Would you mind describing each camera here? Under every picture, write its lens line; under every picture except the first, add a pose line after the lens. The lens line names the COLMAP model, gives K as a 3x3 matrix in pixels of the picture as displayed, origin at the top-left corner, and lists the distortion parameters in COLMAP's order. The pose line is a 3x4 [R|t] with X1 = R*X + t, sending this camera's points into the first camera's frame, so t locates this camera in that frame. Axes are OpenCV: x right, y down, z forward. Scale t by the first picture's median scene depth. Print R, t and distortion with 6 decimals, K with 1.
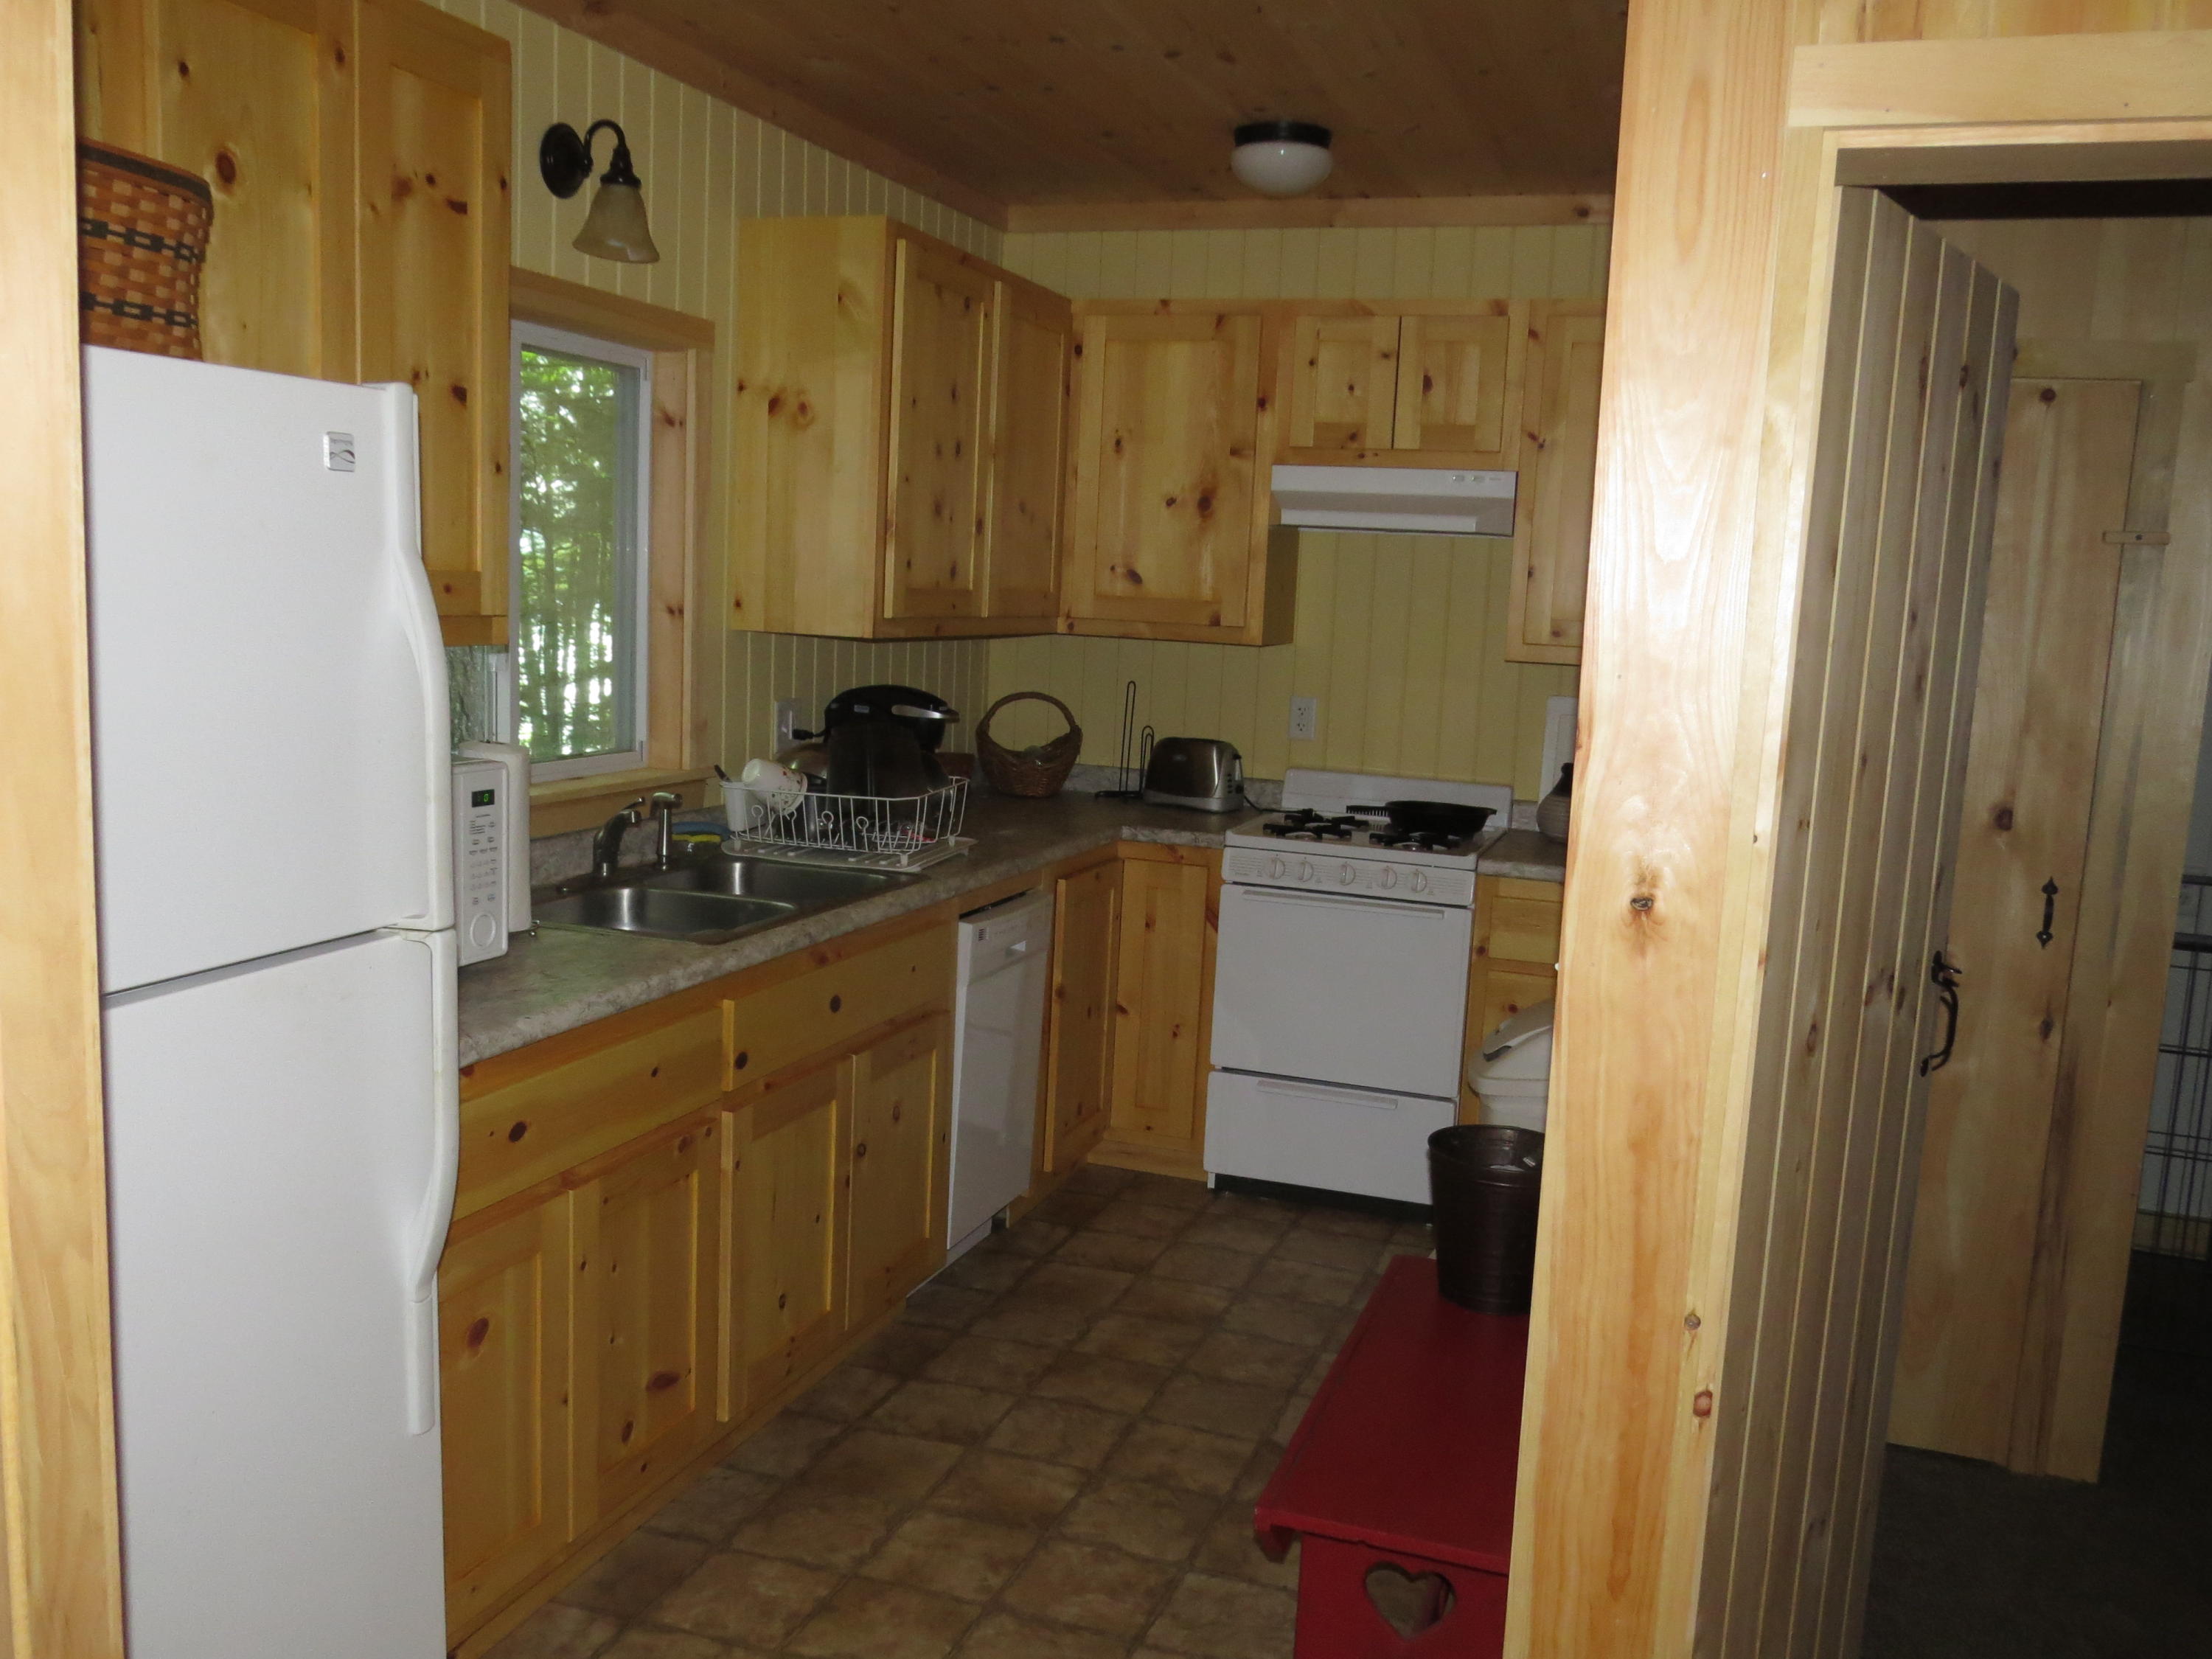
lens RADIAL K [[1865.5, 0, 1102.6], [0, 1865.5, 839.9], [0, 0, 1]] dist [-0.027838, 0.019895]
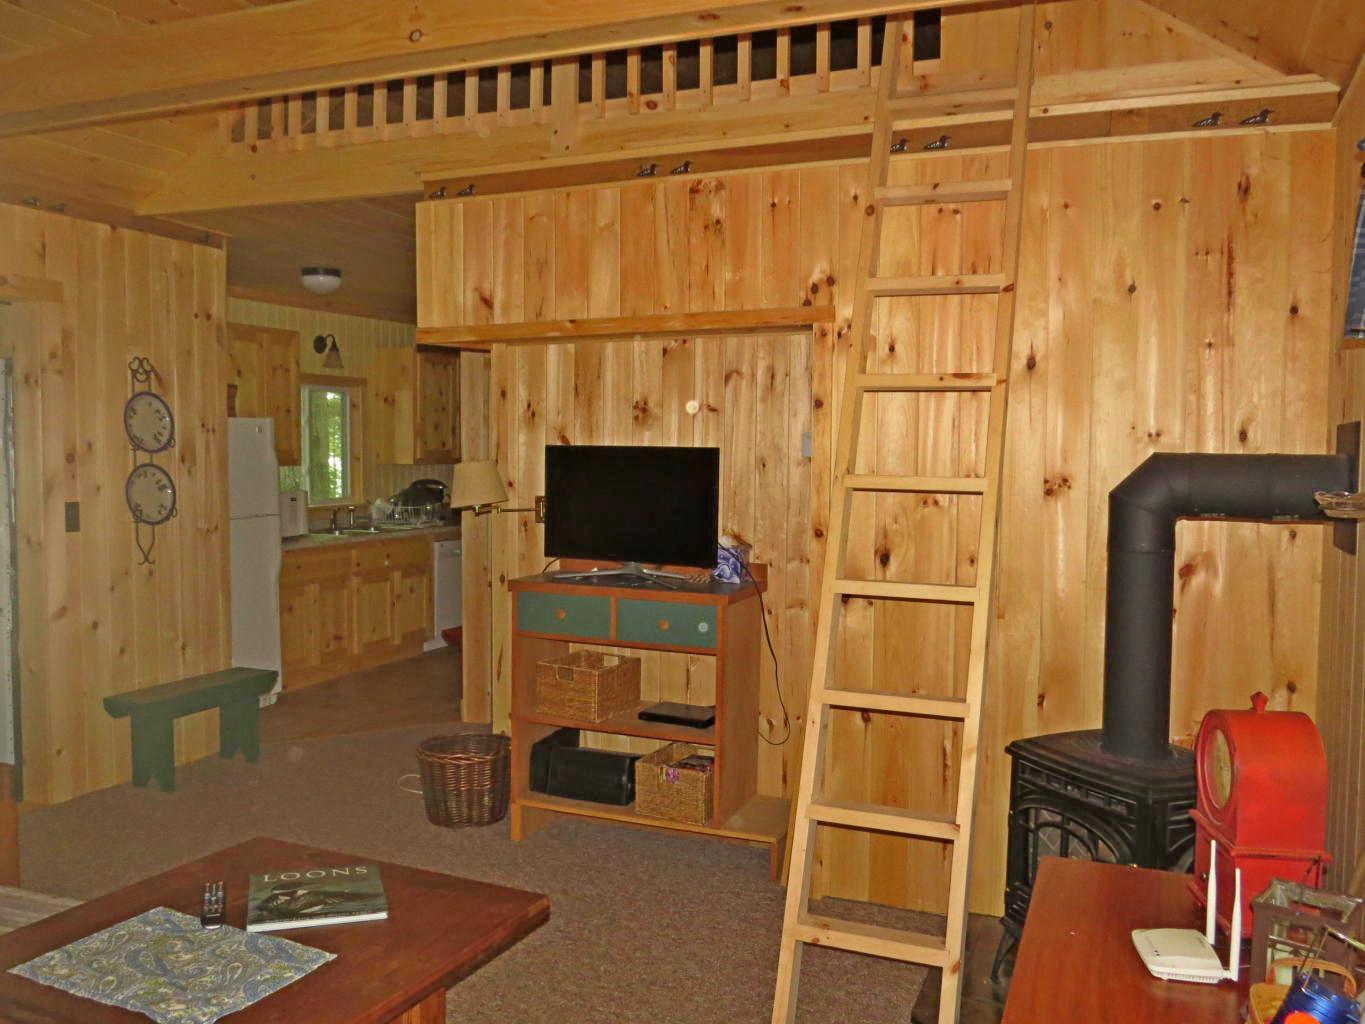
lens RADIAL K [[1151.2, 0, 677.6], [0, 1151.2, 510.0], [0, 0, 1]] dist [-0.027838, 0.019895]
pose [[0.997636, -0.034860, -0.059223, 0.502227], [0.029976, 0.996227, -0.081443, 0.170392], [0.061839, 0.079475, 0.994917, -1.130123]]
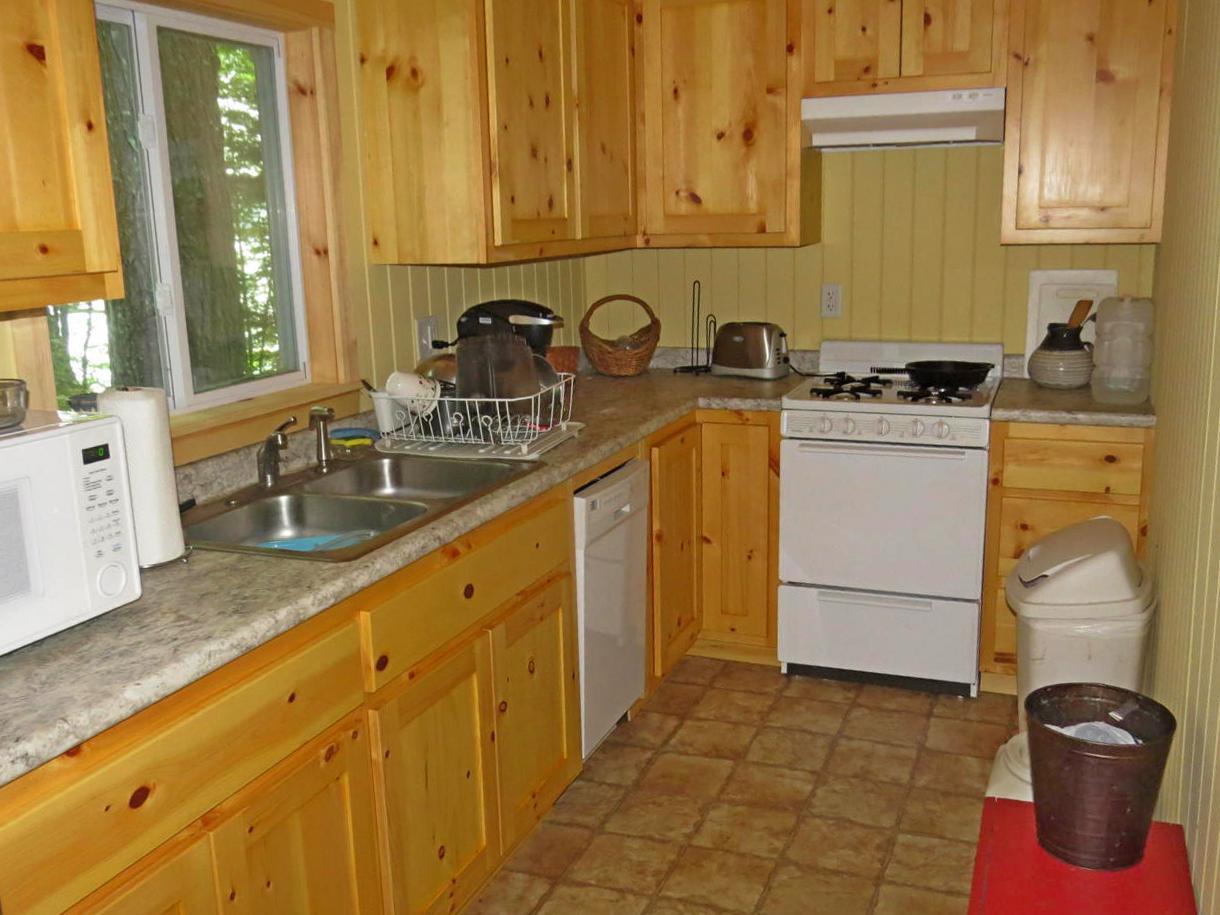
lens RADIAL K [[1142.3, 0, 617.3], [0, 1142.3, 458.1], [0, 0, 1]] dist [-0.007461, 0.000000]
pose [[0.996940, -0.062760, -0.046612, -0.012721], [0.066054, 0.995153, 0.072855, -0.031146], [0.041814, -0.075711, 0.996253, 0.258456]]
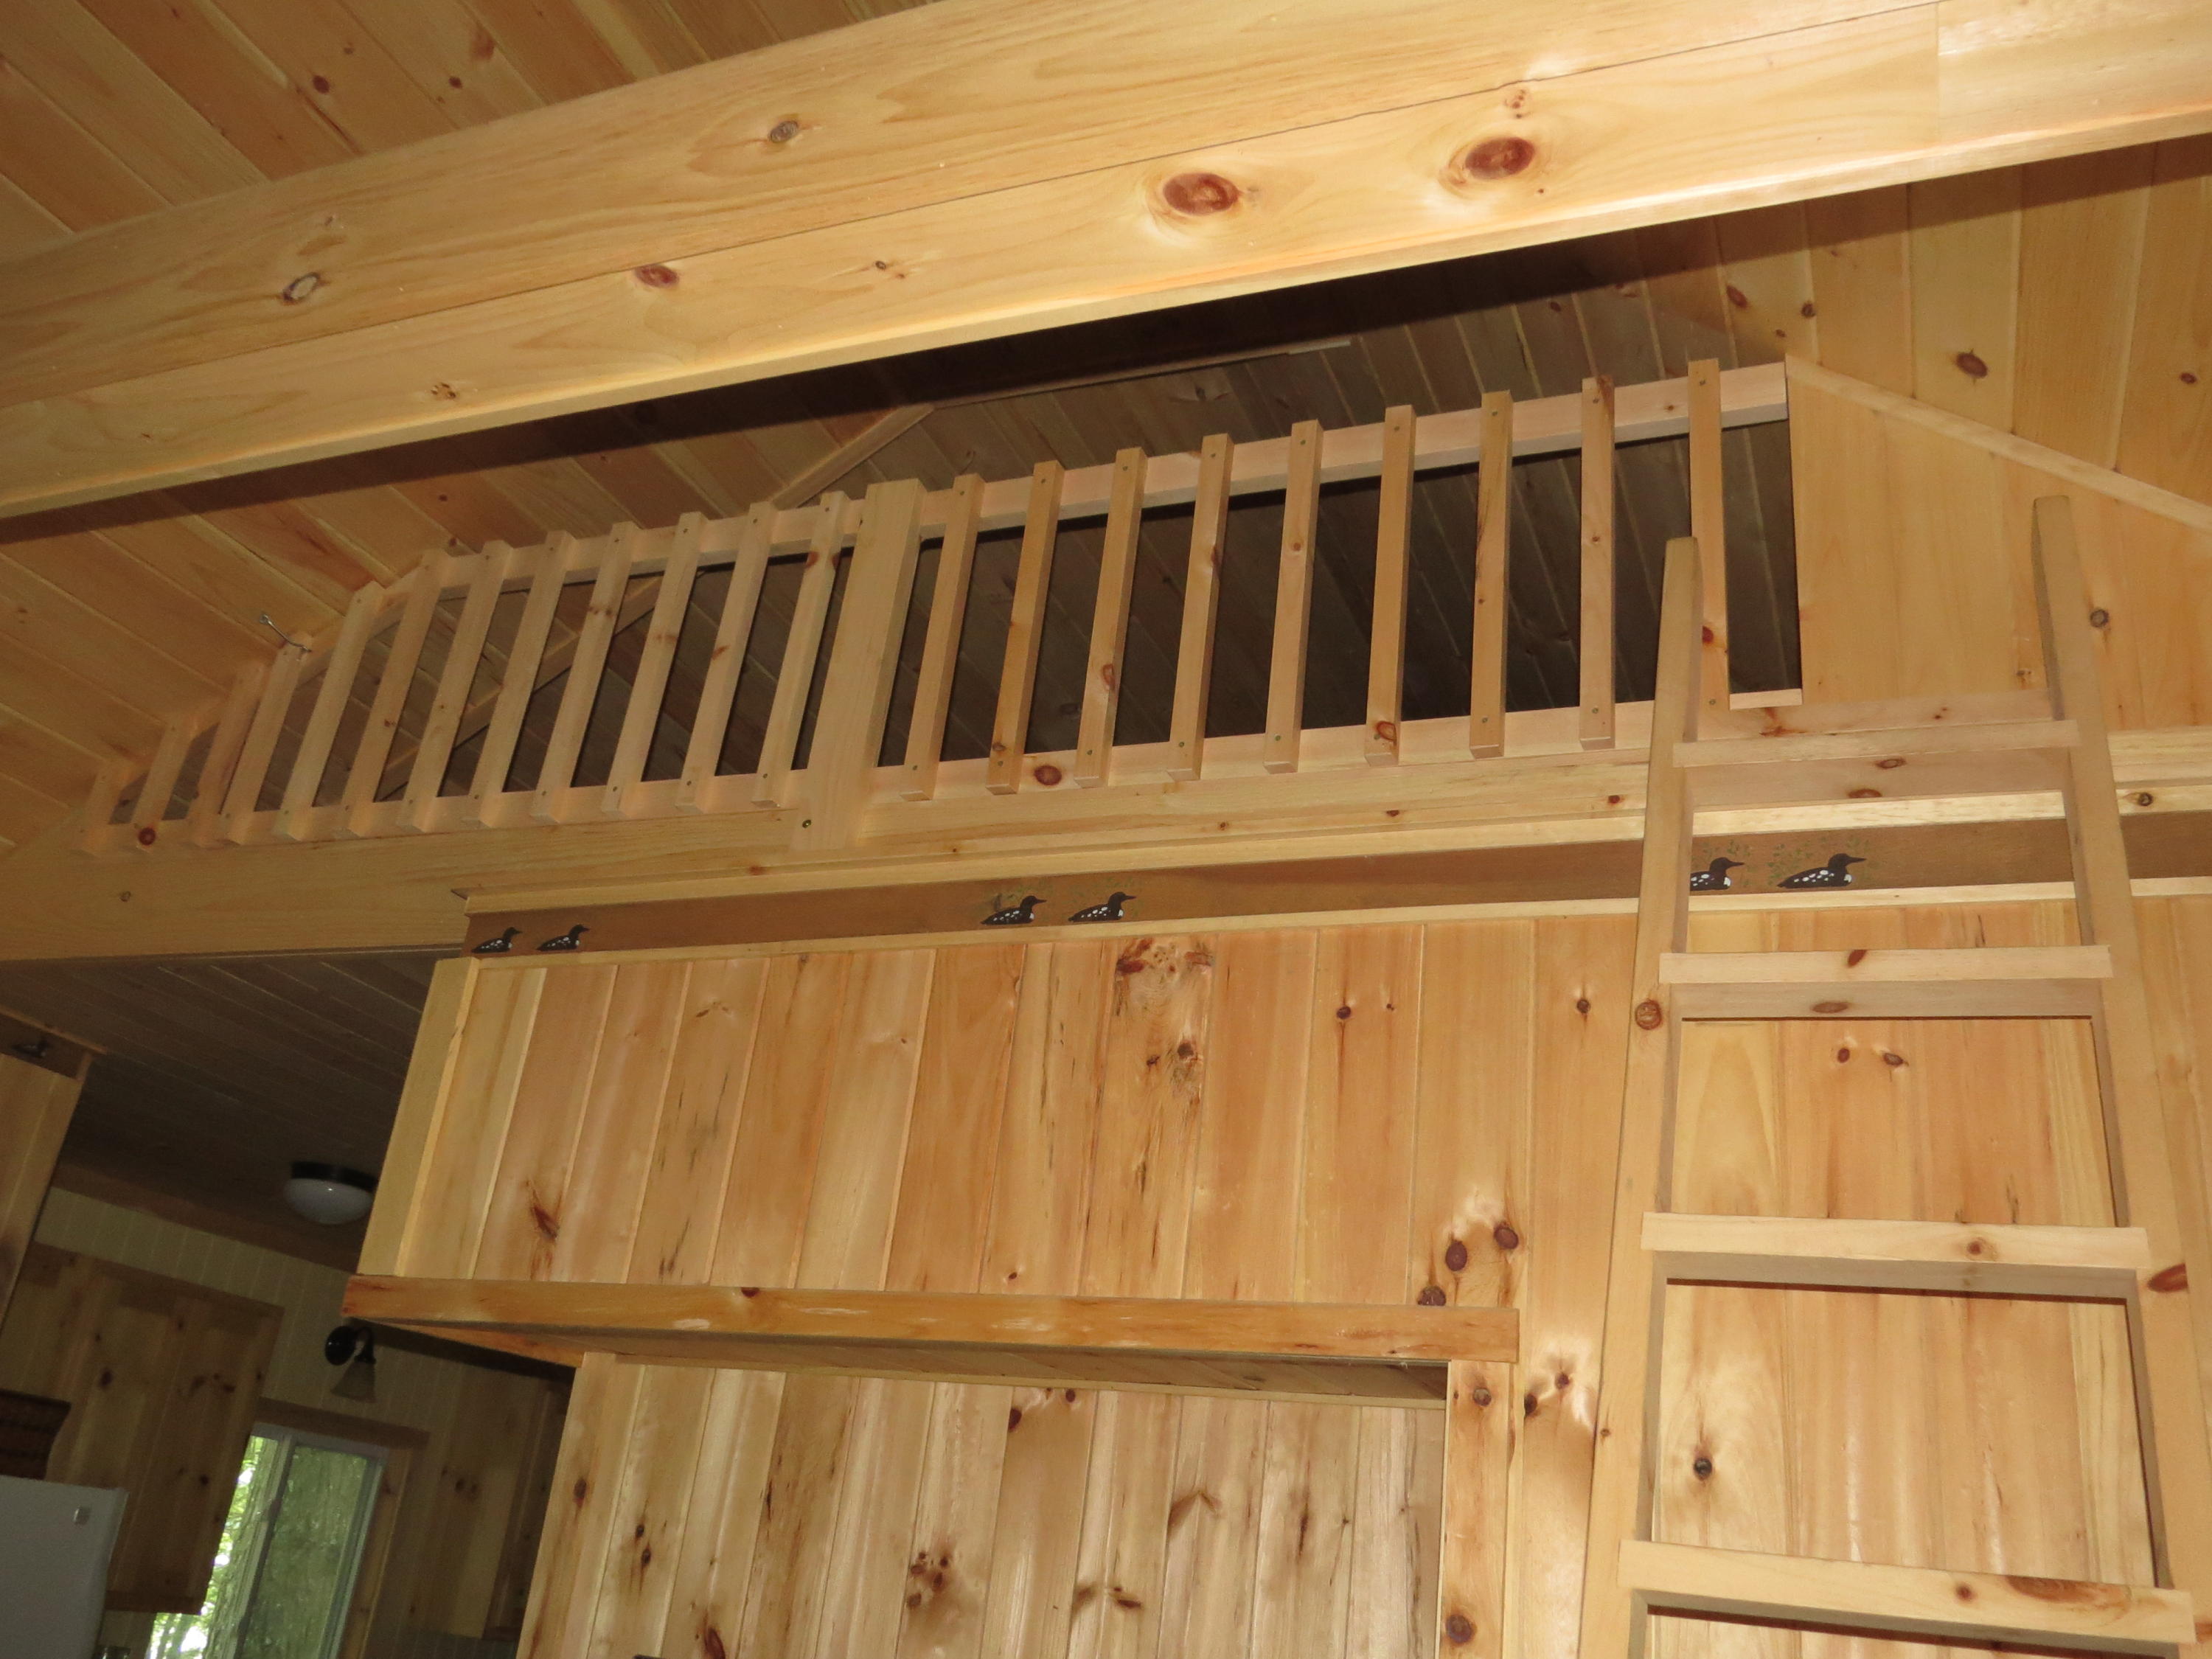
lens RADIAL K [[1865.5, 0, 1110.3], [0, 1865.5, 834.8], [0, 0, 1]] dist [-0.027838, 0.019895]
pose [[0.996382, 0.041478, -0.074174, 0.503705], [-0.074054, 0.851947, -0.518365, 0.087928], [0.041691, 0.521983, 0.851936, -0.693449]]
